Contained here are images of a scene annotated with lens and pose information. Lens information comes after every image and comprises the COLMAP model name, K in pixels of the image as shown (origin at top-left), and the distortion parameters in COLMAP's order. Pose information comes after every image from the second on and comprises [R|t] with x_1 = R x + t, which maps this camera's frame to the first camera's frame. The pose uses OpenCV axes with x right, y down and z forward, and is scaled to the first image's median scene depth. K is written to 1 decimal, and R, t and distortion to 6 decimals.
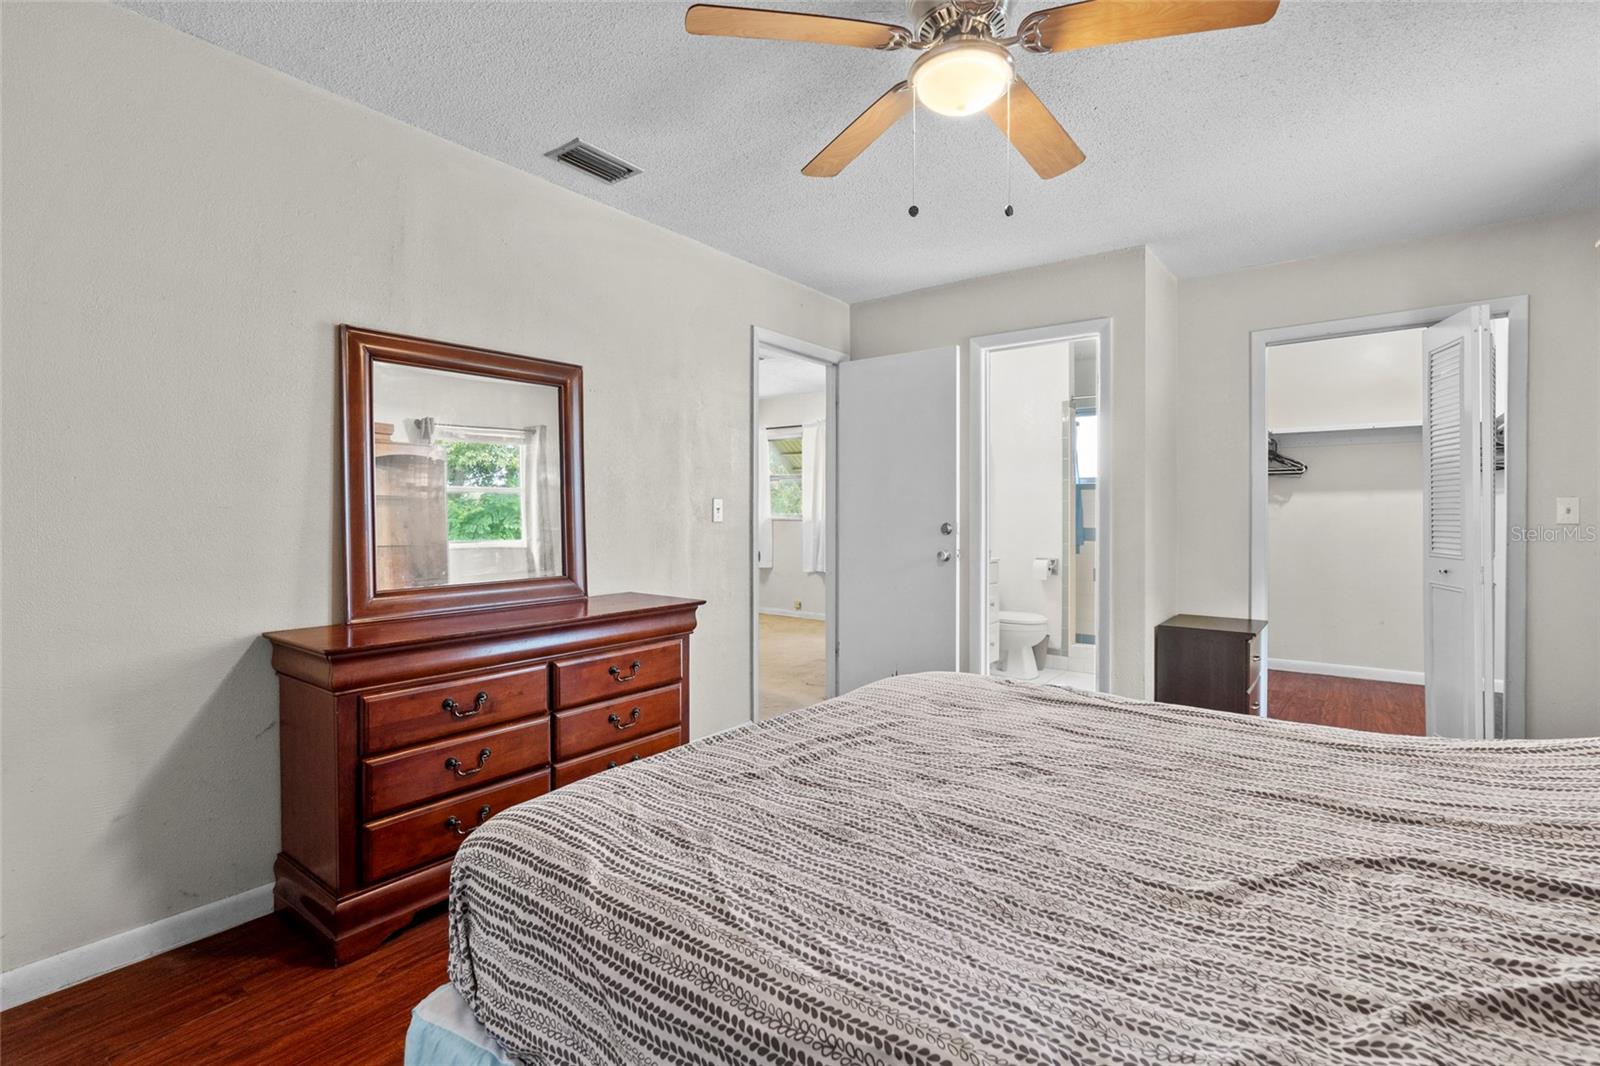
lens RADIAL K [[737.8, 0, 799.3], [0, 737.8, 525.5], [0, 0, 1]] dist [-0.011629, 0.000989]
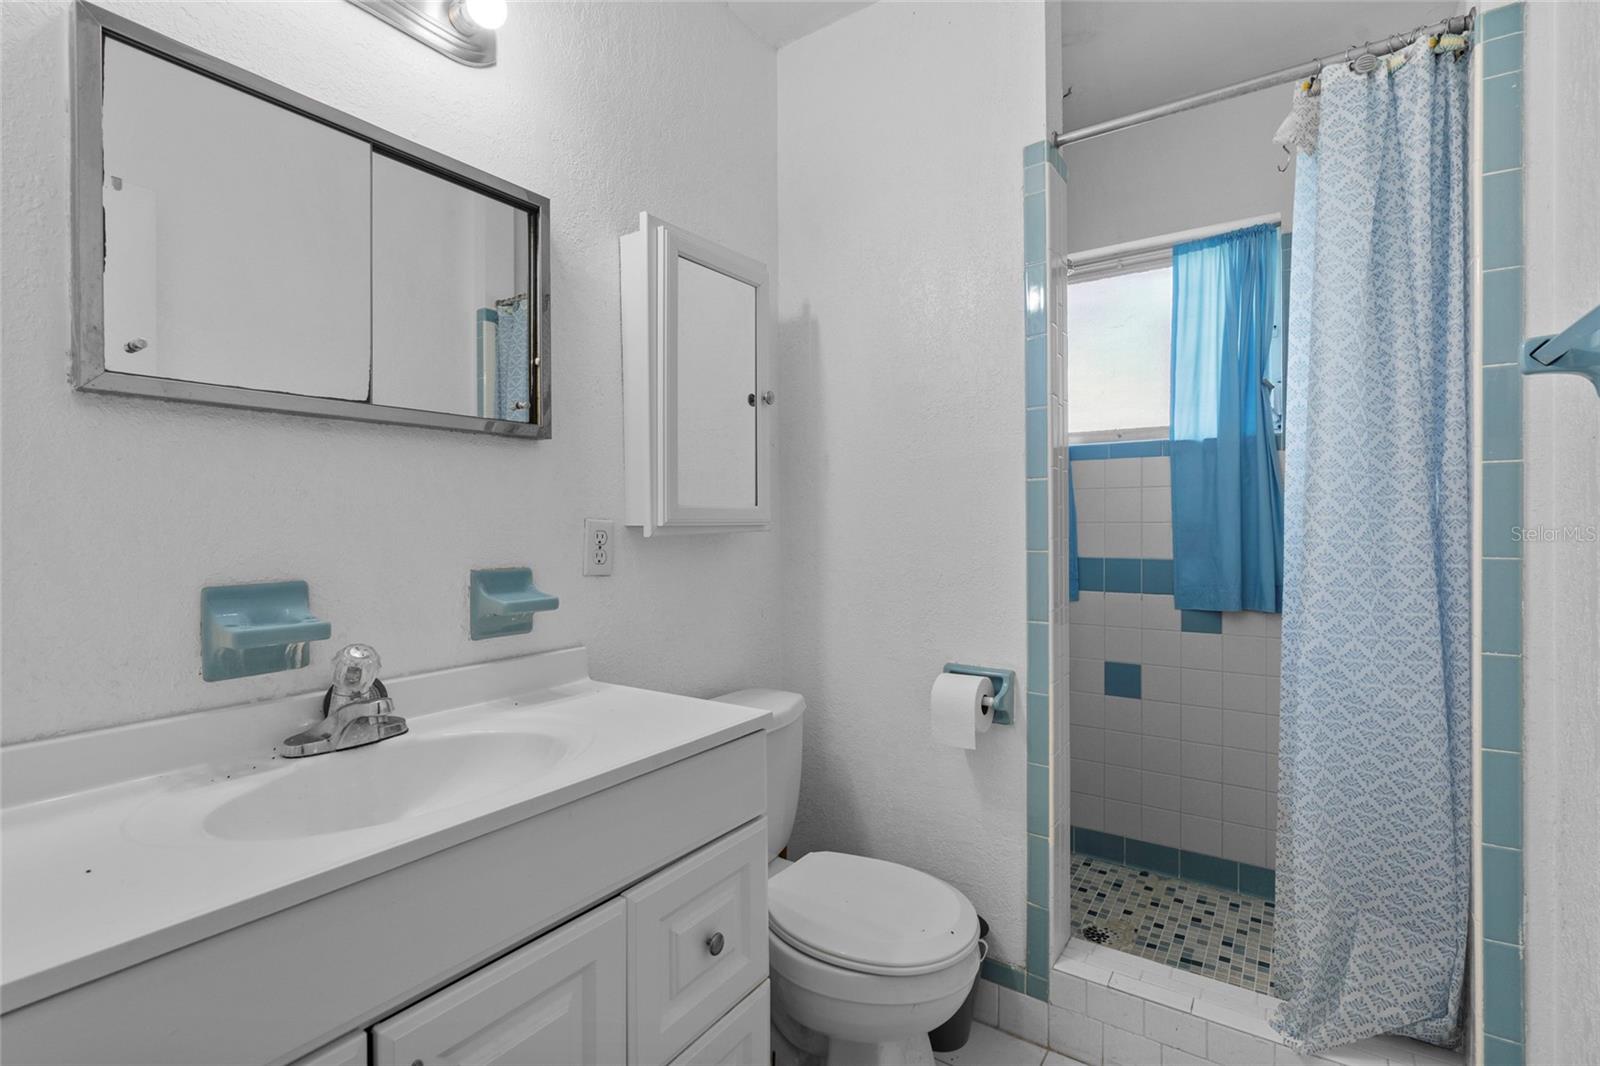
lens RADIAL K [[737.8, 0, 799.5], [0, 737.8, 532.9], [0, 0, 1]] dist [-0.011629, 0.000989]
pose [[0.998654, -0.002839, 0.051783, 0.247515], [0.003415, 0.999933, -0.011043, -0.009593], [-0.051748, 0.011205, 0.998597, 0.700588]]
